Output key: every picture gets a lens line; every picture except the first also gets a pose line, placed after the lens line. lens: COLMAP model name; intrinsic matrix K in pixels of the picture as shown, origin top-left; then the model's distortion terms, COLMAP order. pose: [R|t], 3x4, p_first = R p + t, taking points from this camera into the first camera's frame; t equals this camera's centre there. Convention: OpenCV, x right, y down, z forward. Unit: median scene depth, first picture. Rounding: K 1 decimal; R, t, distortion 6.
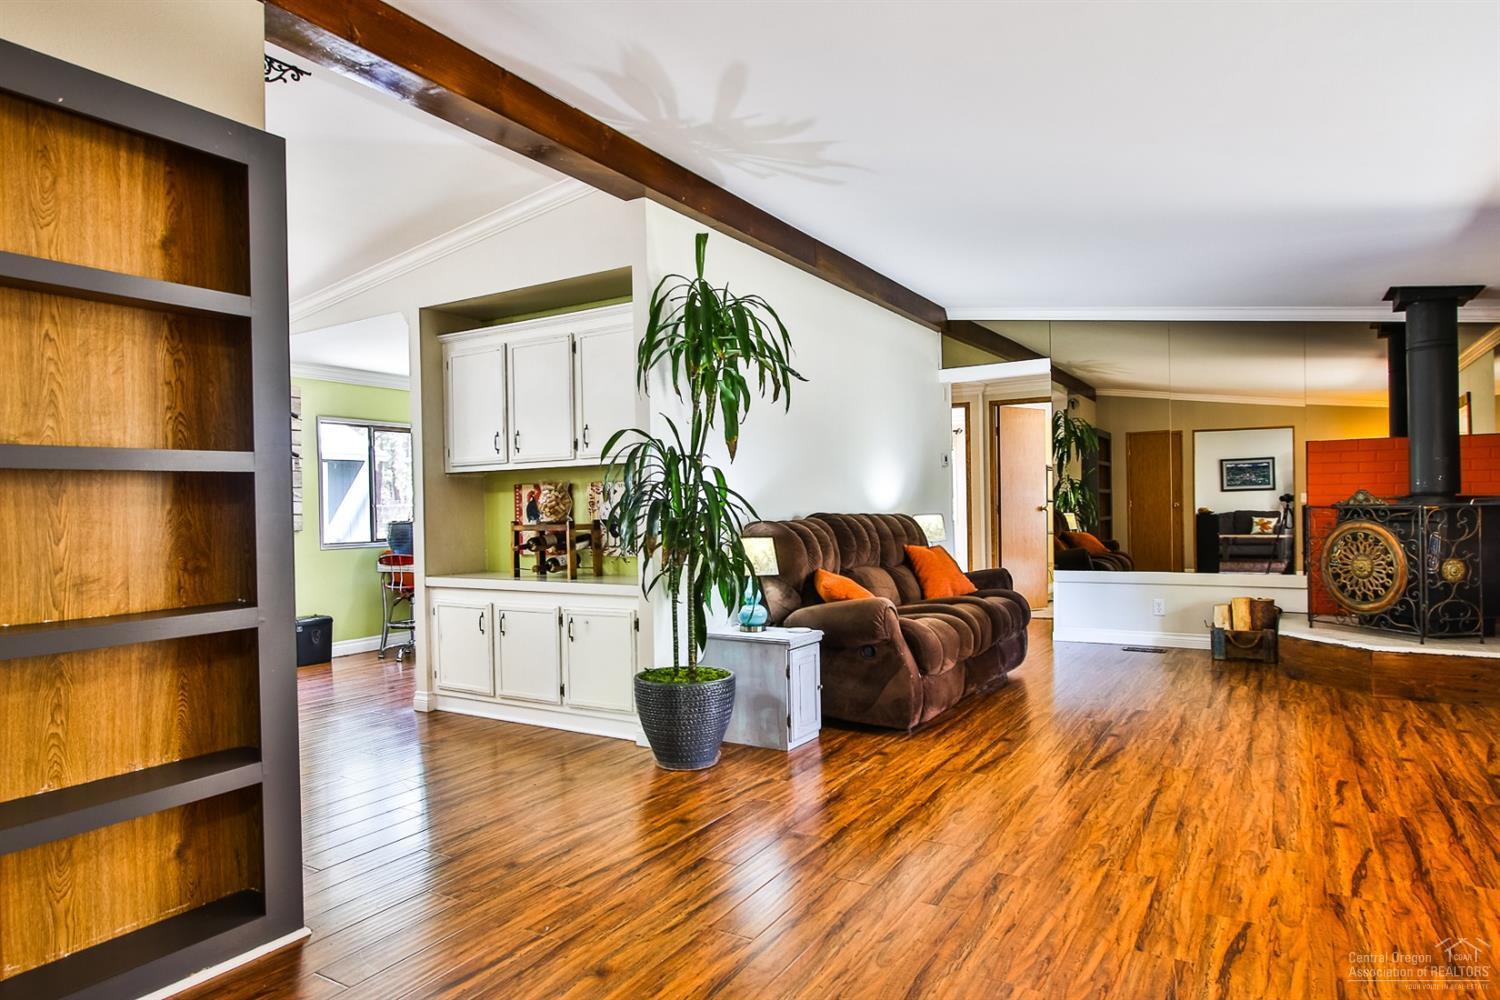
lens RADIAL K [[895.2, 0, 739.0], [0, 895.2, 504.9], [0, 0, 1]] dist [-0.009160, 0.000666]
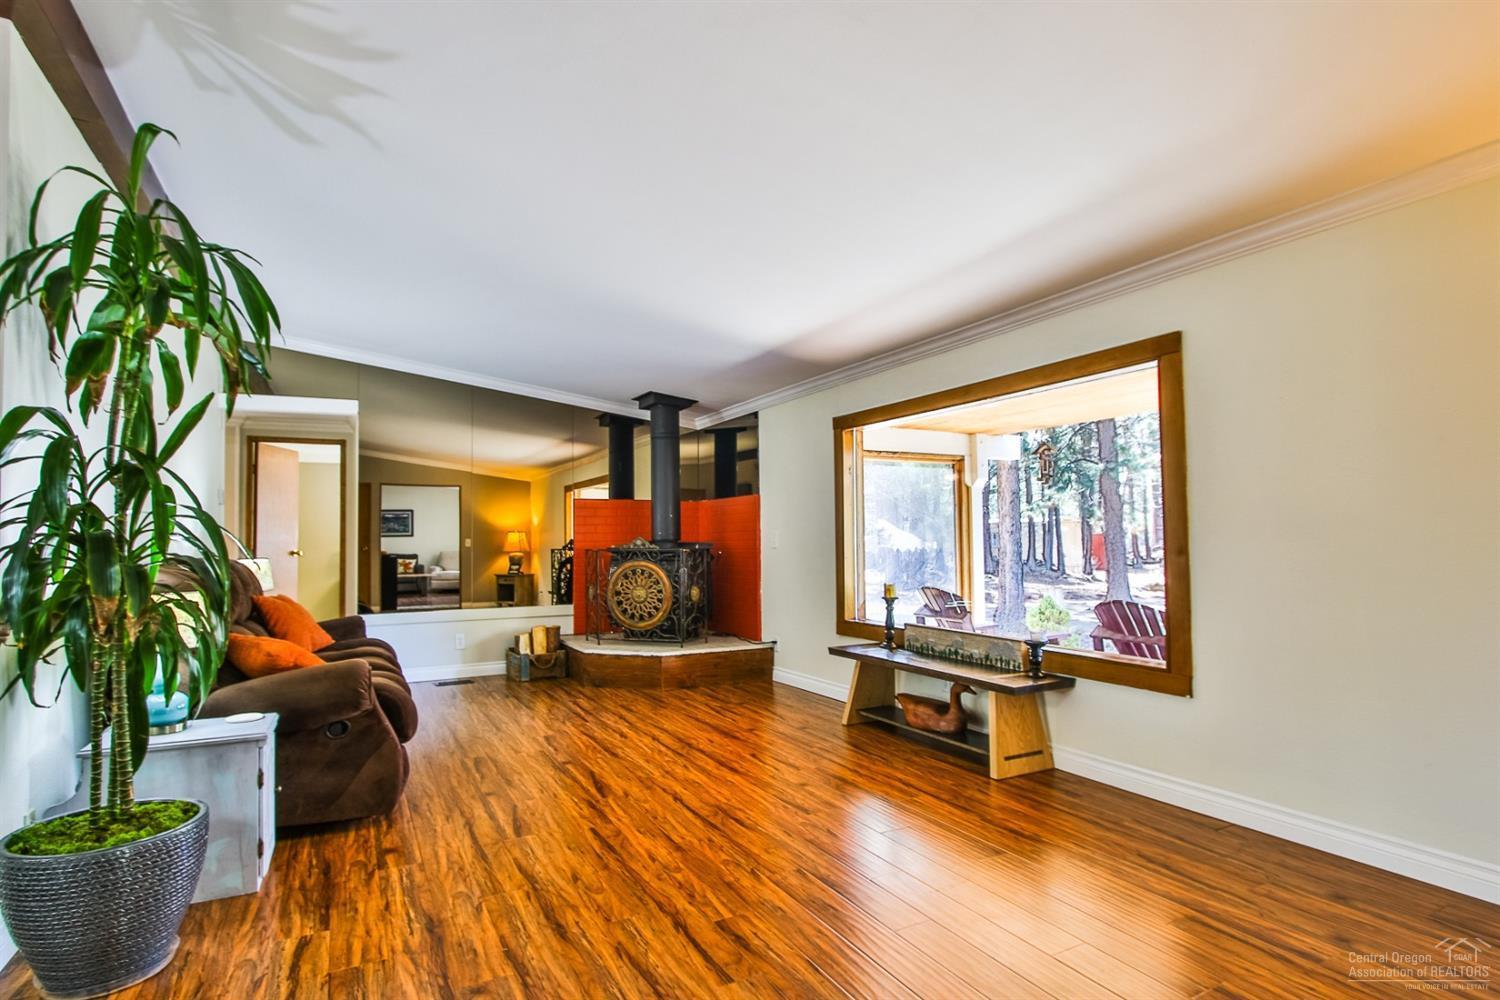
lens RADIAL K [[767.3, 0, 752.4], [0, 767.3, 513.4], [0, 0, 1]] dist [-0.021069, 0.002512]
pose [[0.502448, 0.041883, 0.863592, -0.275133], [0.000097, 0.998823, -0.048499, 0.004094], [-0.864607, 0.024452, 0.501853, 0.344527]]
